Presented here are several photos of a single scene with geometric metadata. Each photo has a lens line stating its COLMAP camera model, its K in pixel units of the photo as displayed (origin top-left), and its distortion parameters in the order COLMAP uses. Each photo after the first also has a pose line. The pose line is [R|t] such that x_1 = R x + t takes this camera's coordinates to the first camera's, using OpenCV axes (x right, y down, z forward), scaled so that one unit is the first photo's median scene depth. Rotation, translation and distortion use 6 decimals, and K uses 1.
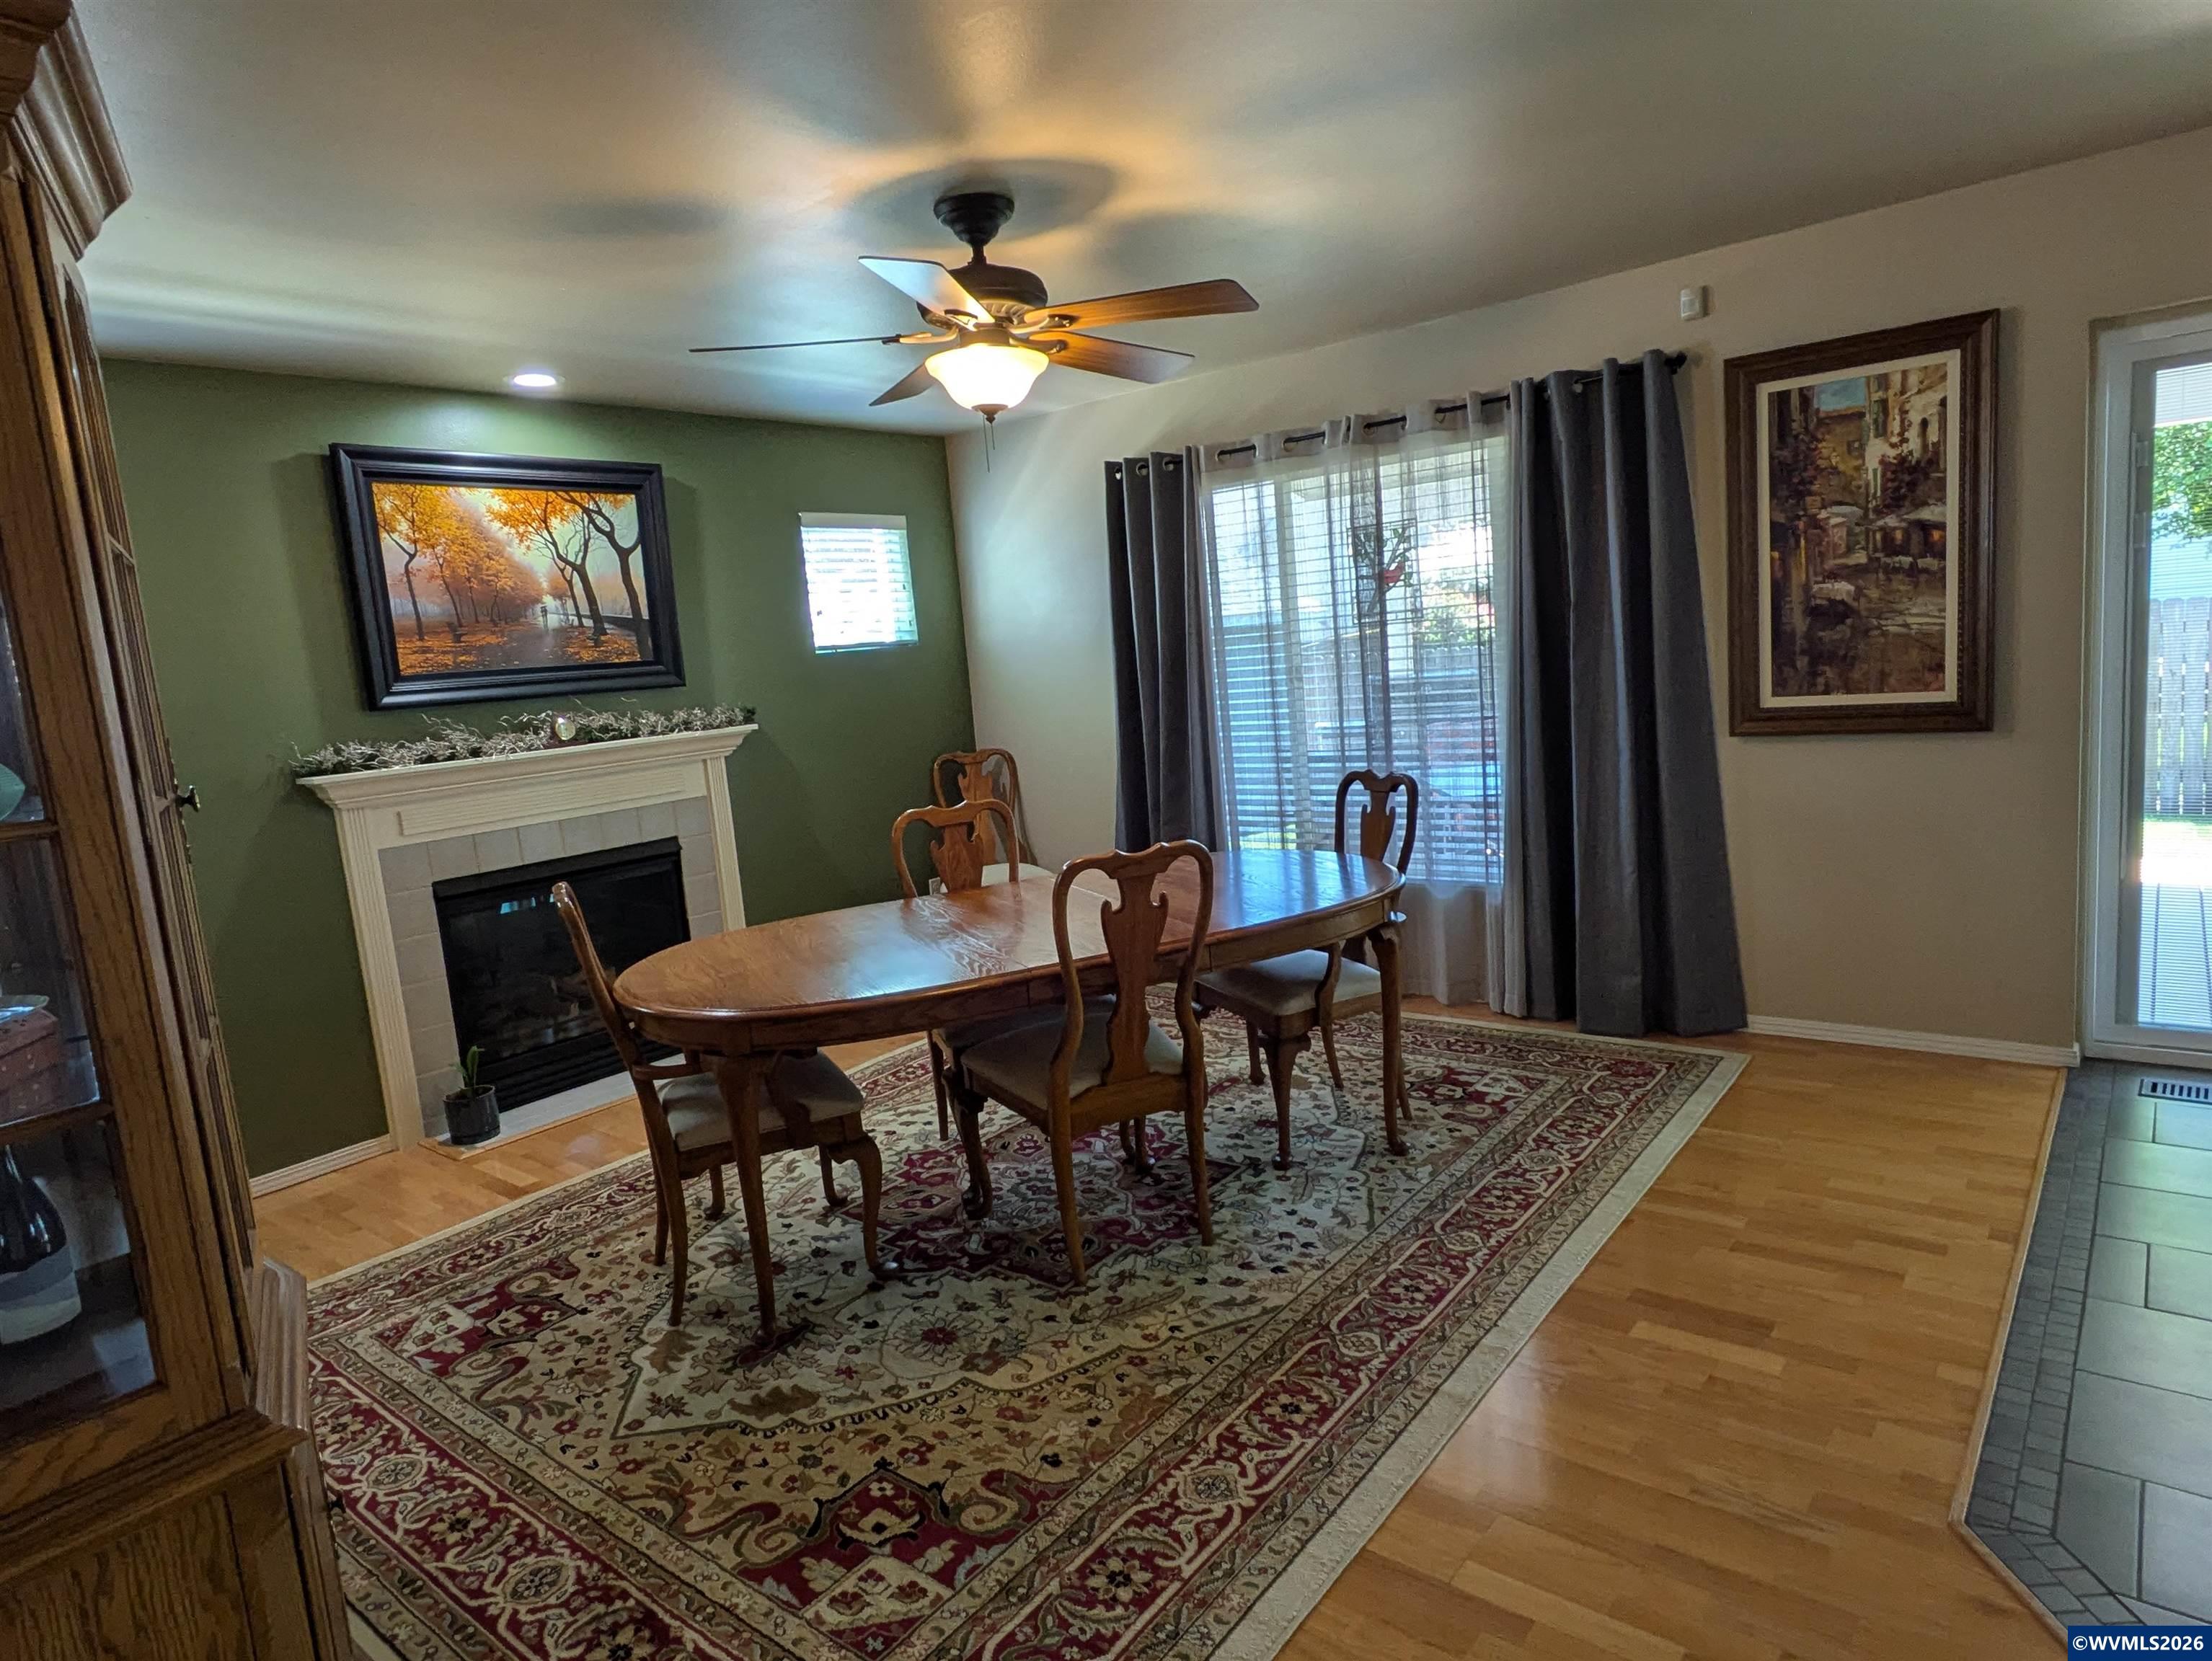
lens RADIAL K [[1296.6, 0, 1106.0], [0, 1296.6, 830.5], [0, 0, 1]] dist [0.001144, -0.000586]
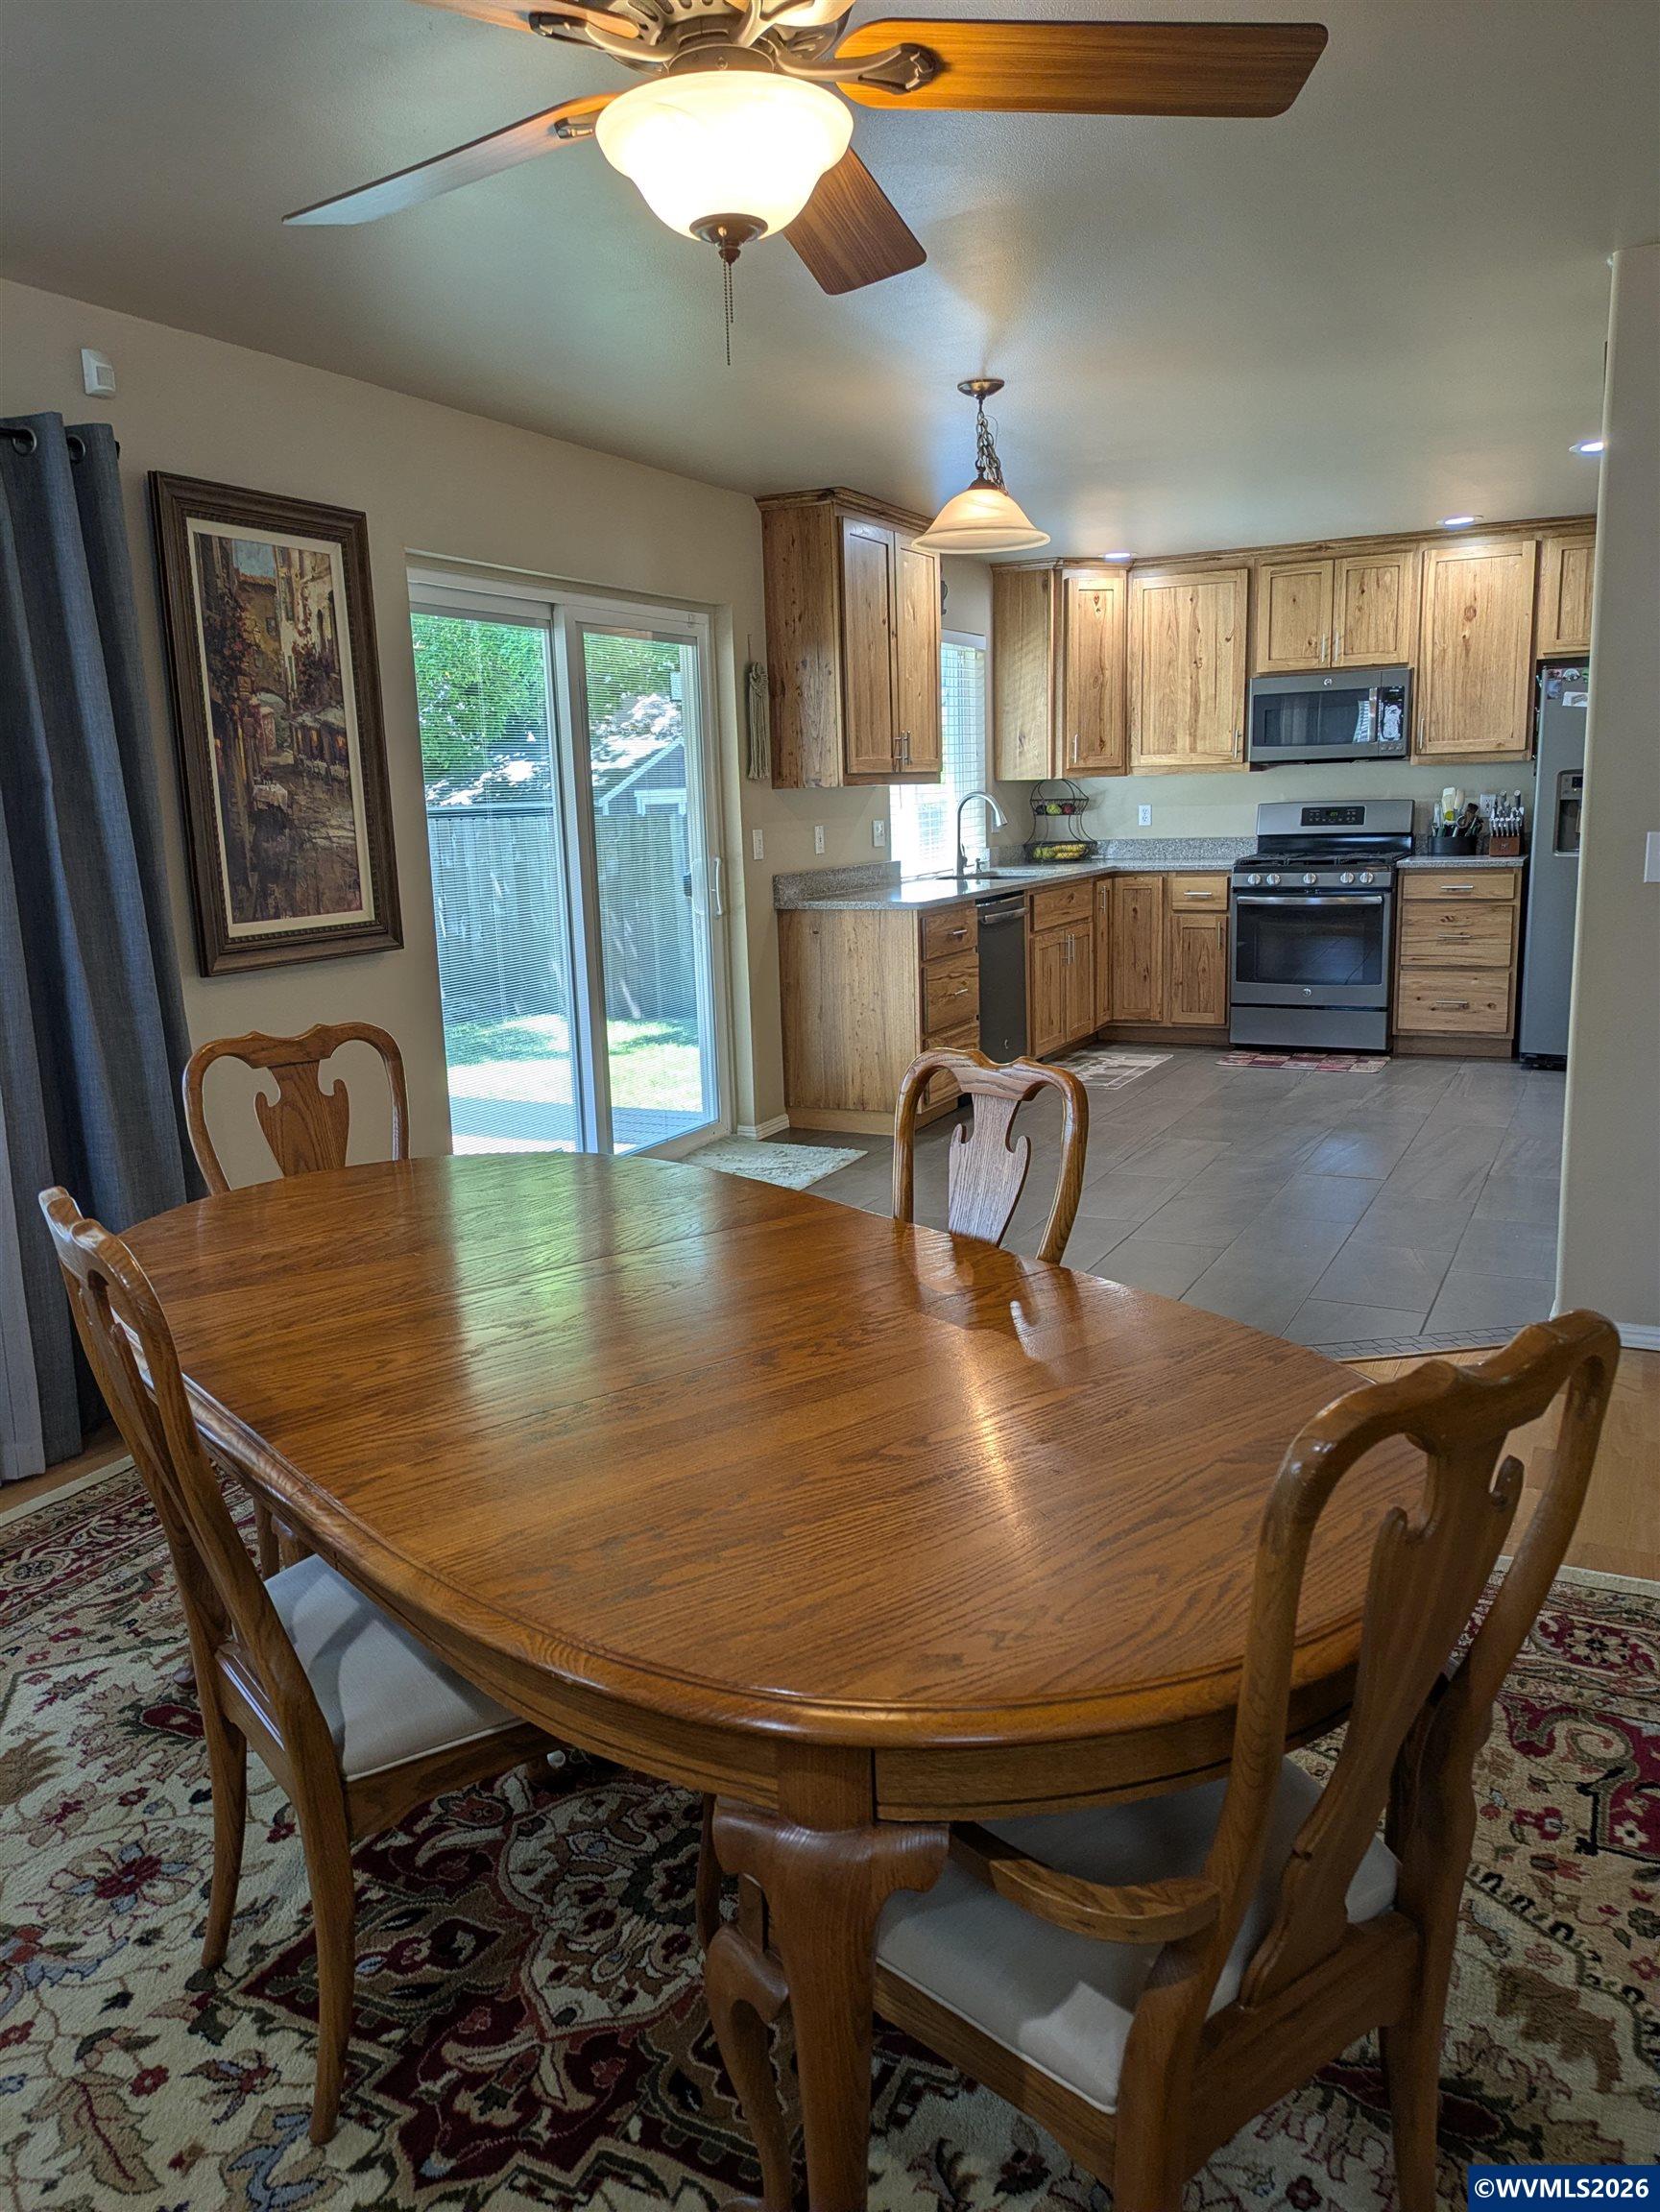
lens RADIAL K [[1622.2, 0, 816.3], [0, 1622.2, 1098.1], [0, 0, 1]] dist [0.066630, -0.067857]
pose [[-0.209126, -0.094370, 0.973325, -0.574199], [0.185491, 0.973434, 0.134234, -0.071604], [-0.960135, 0.208614, -0.186065, 0.919792]]
